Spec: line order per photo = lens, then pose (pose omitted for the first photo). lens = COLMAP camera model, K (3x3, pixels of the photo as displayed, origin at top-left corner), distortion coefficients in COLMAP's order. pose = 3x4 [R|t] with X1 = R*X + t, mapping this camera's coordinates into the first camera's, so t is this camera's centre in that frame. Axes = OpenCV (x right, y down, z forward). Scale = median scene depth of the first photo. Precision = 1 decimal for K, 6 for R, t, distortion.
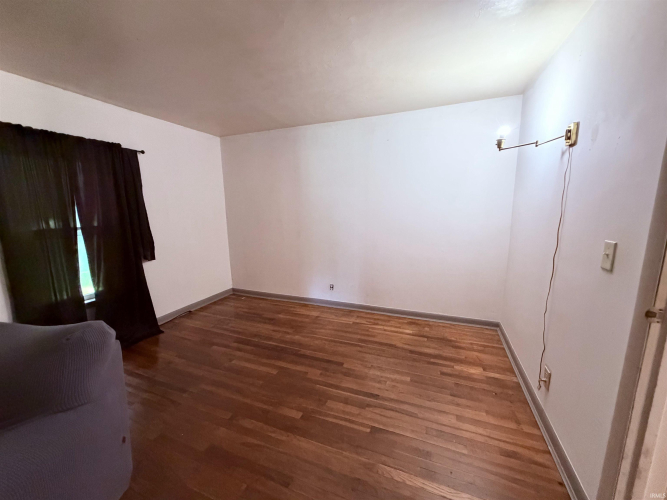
lens RADIAL K [[265.4, 0, 331.2], [0, 265.4, 250.4], [0, 0, 1]] dist [-0.000313, 0.000085]
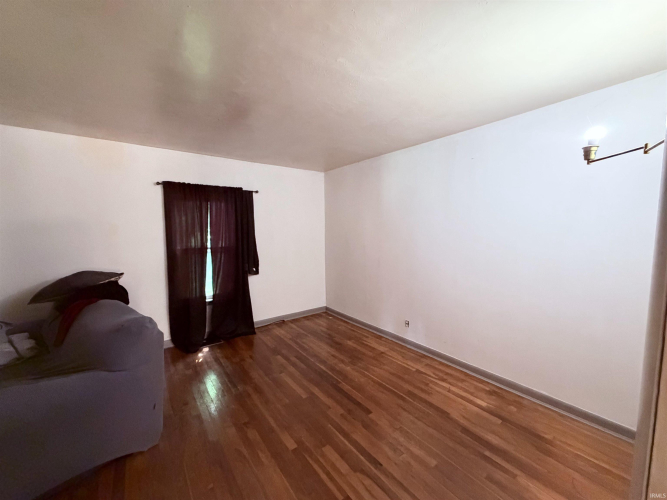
lens RADIAL K [[265.4, 0, 331.2], [0, 265.4, 250.4], [0, 0, 1]] dist [-0.000313, 0.000085]
pose [[0.852434, 0.052643, -0.520177, 0.300680], [-0.093142, 0.994293, -0.052011, -0.047988], [0.514471, 0.092786, 0.852473, 0.094799]]
